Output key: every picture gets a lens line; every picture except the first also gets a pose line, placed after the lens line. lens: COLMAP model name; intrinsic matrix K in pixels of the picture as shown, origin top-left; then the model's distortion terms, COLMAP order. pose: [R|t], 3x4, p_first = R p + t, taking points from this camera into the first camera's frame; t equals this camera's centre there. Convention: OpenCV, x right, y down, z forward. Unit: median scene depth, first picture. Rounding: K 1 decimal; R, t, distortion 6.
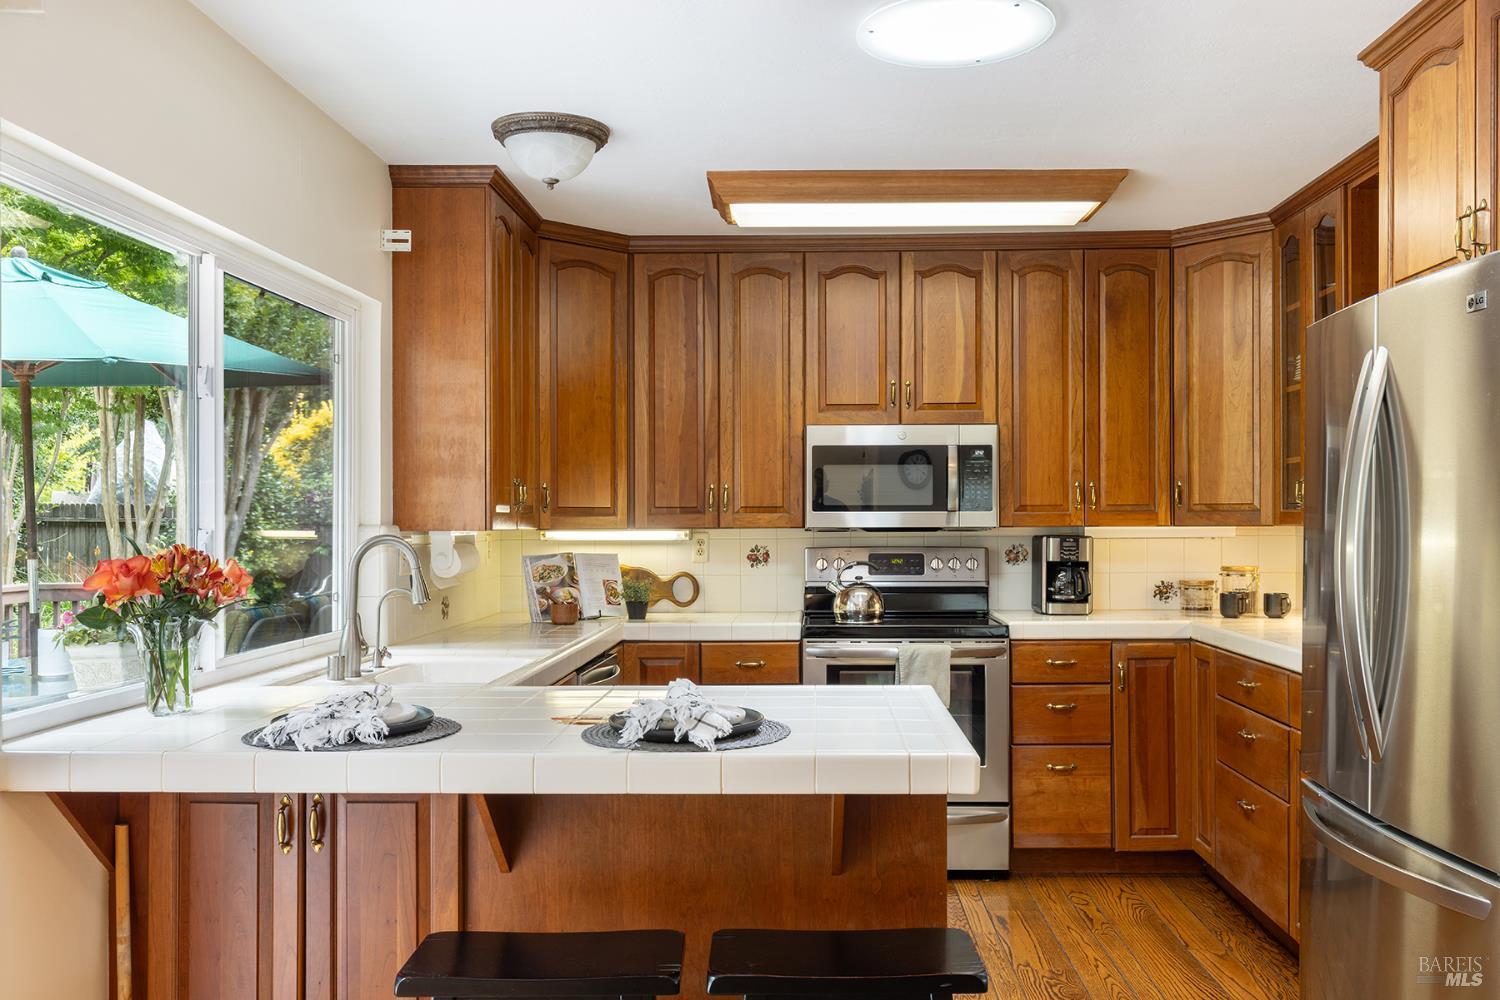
lens RADIAL K [[1306.4, 0, 756.8], [0, 1306.4, 510.7], [0, 0, 1]] dist [0.013946, -0.007198]
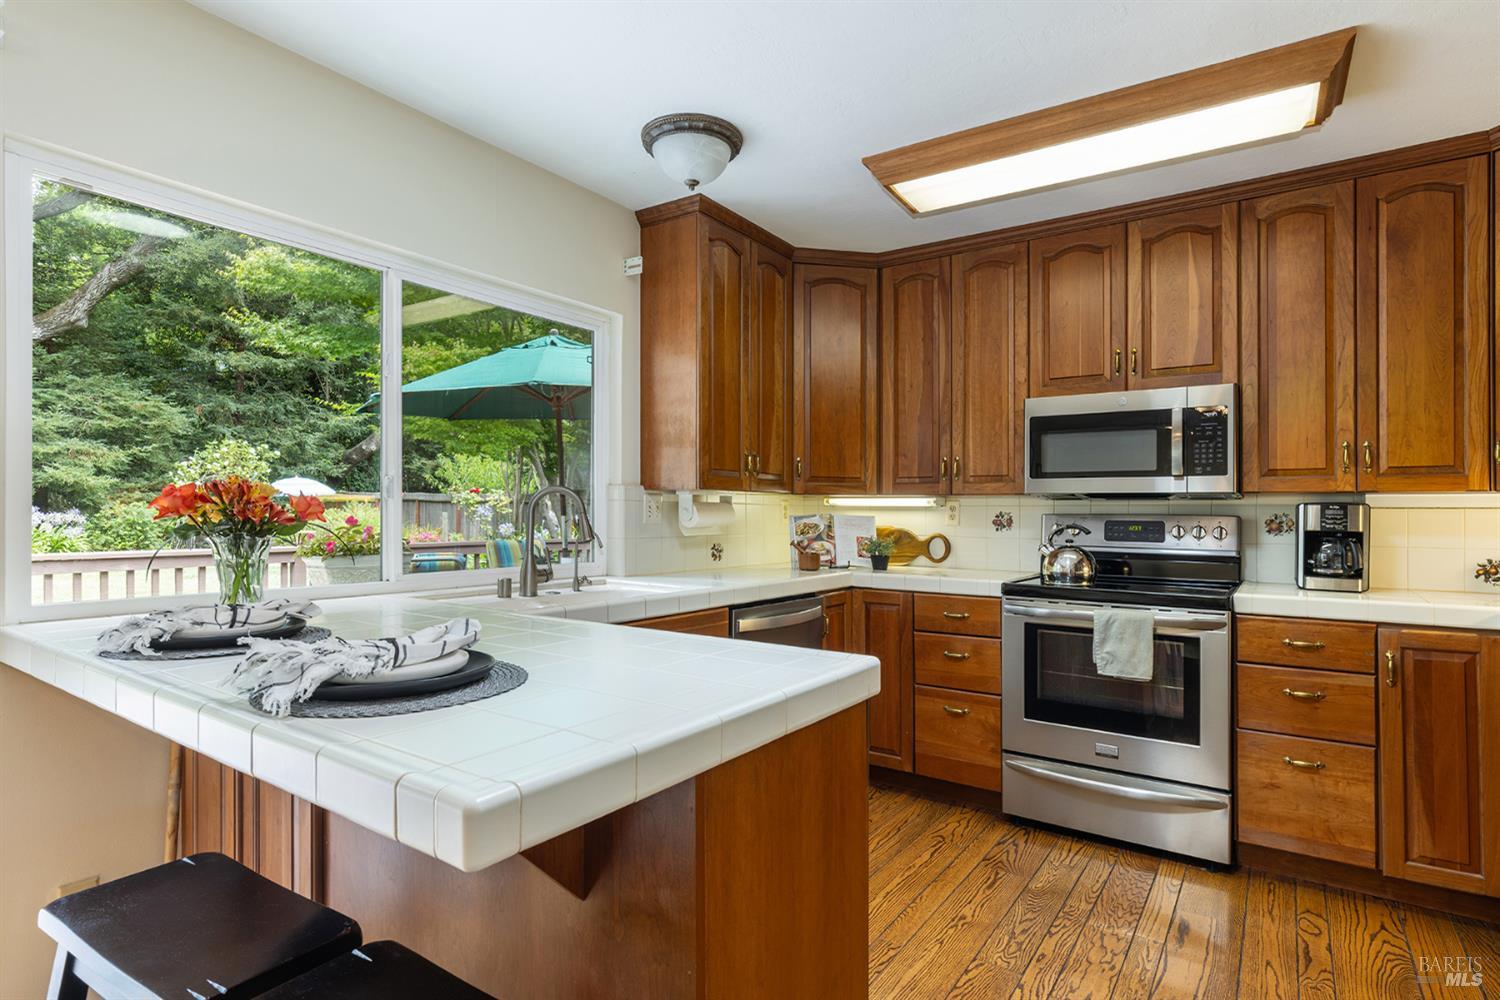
lens RADIAL K [[762.2, 0, 743.3], [0, 762.2, 503.7], [0, 0, 1]] dist [0.000996, -0.000194]
pose [[0.834907, 0.005515, -0.550363, 0.191759], [-0.009864, 0.999939, -0.004944, 0.026882], [0.550302, 0.009556, 0.834911, 0.347806]]
